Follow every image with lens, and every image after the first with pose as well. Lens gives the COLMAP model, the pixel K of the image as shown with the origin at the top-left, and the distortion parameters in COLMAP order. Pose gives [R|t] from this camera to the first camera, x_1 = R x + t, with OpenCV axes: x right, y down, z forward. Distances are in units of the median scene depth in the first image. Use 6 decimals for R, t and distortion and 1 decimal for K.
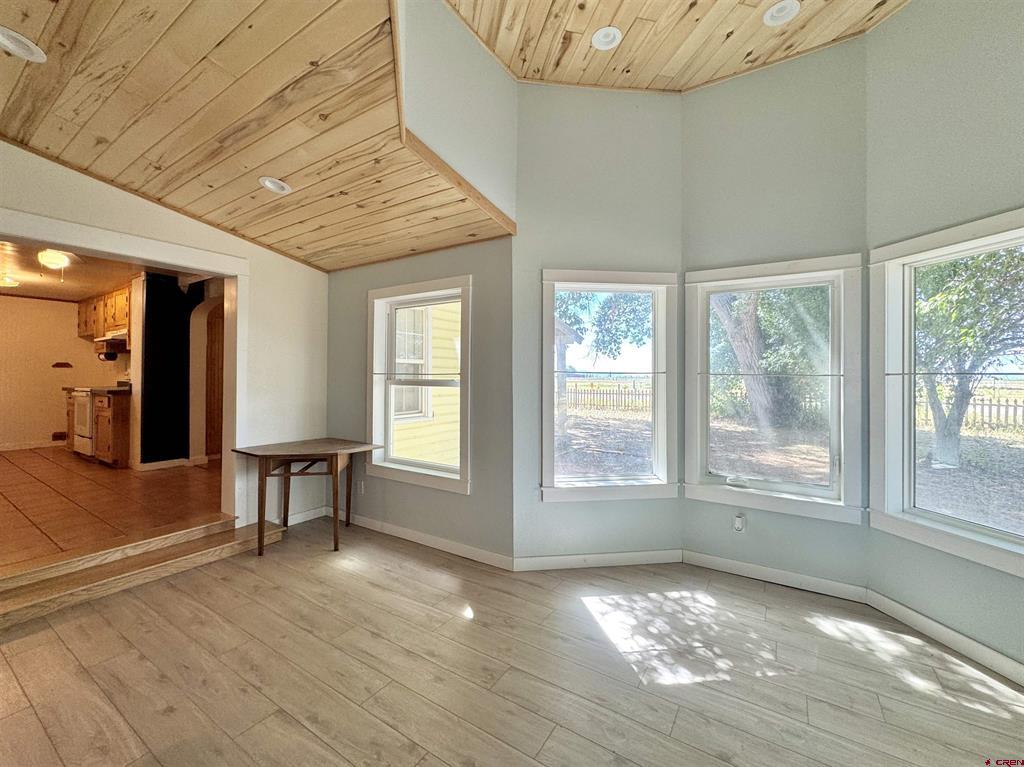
lens RADIAL K [[414.4, 0, 511.8], [0, 414.4, 381.5], [0, 0, 1]] dist [0.001854, -0.000550]
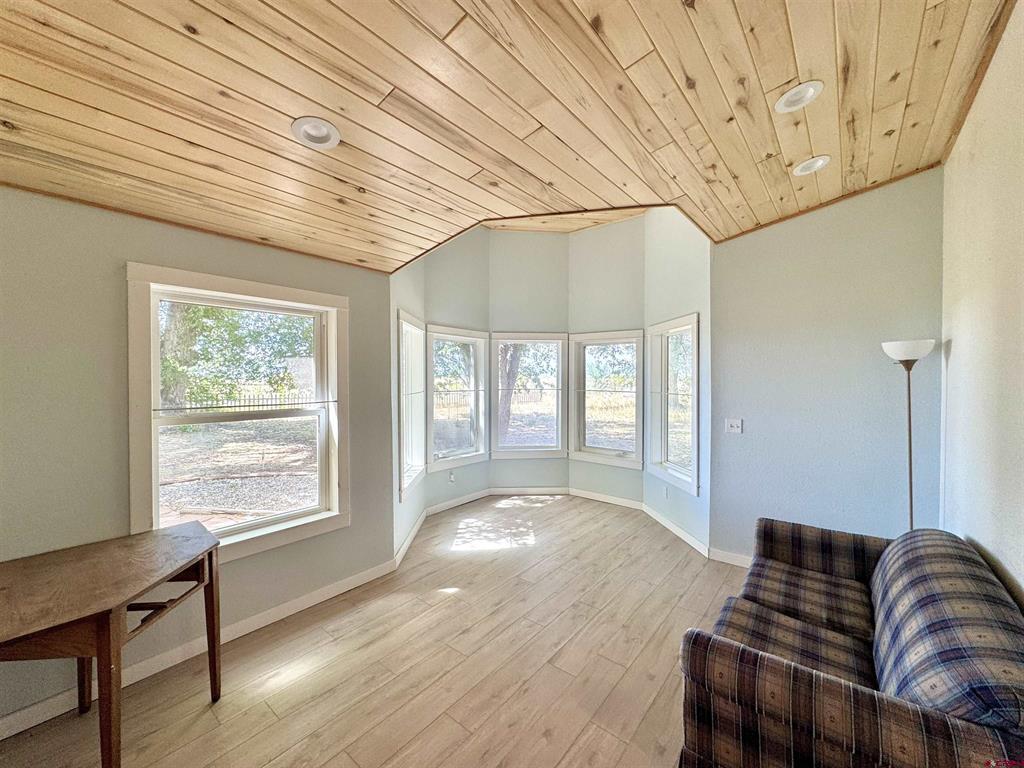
lens RADIAL K [[414.4, 0, 501.3], [0, 414.4, 380.9], [0, 0, 1]] dist [0.001854, -0.000550]
pose [[0.129456, -0.014469, 0.991480, -0.926323], [0.012986, 0.999833, 0.012895, -0.063329], [-0.991500, 0.011206, 0.129622, 0.475887]]
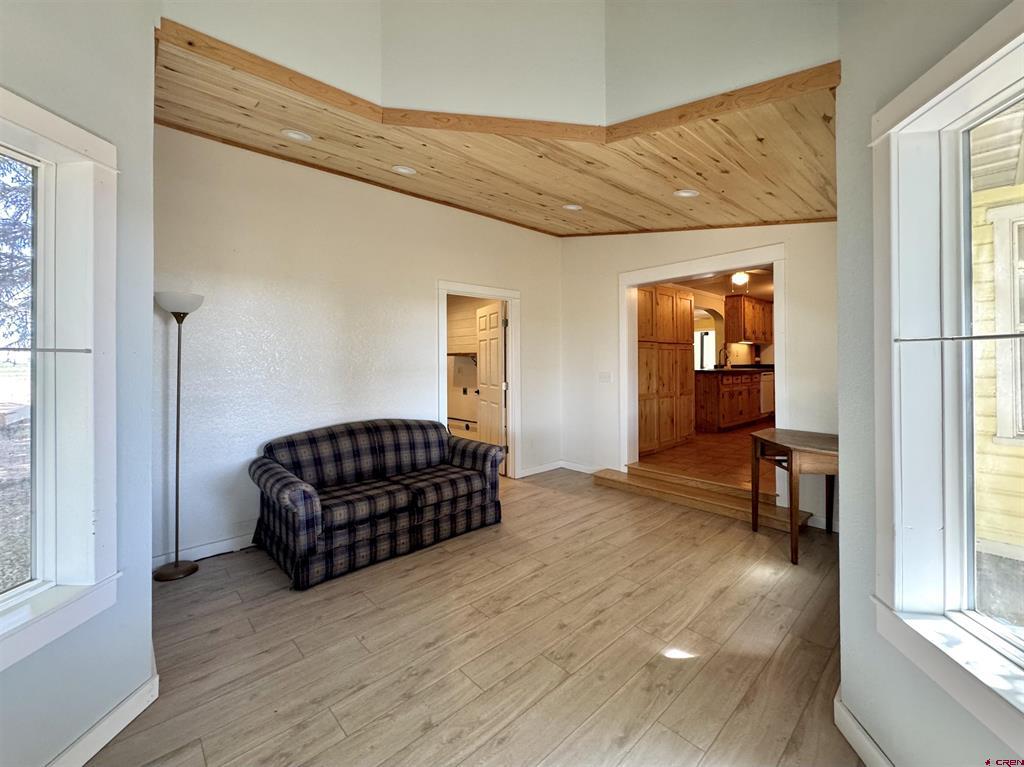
lens RADIAL K [[414.4, 0, 502.8], [0, 414.4, 368.3], [0, 0, 1]] dist [0.001854, -0.000550]
pose [[-0.276088, -0.000393, -0.961132, 0.517491], [0.009626, 0.999949, -0.003174, 0.011307], [0.961084, -0.010128, -0.276070, 0.633755]]
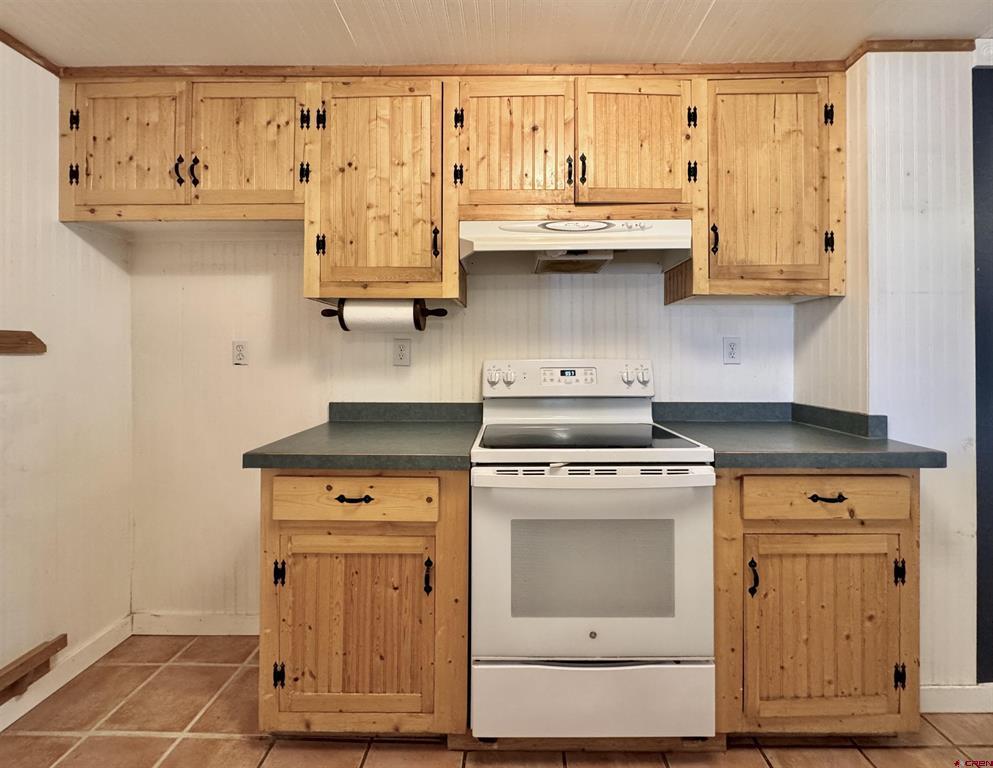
lens RADIAL K [[429.3, 0, 507.0], [0, 429.3, 355.0], [0, 0, 1]] dist [-0.000542, -0.000035]
pose [[0.842695, -0.009777, 0.538302, -2.043165], [0.011592, 0.999933, 0.000015, -0.063011], [-0.538266, 0.006227, 0.842752, 1.404487]]
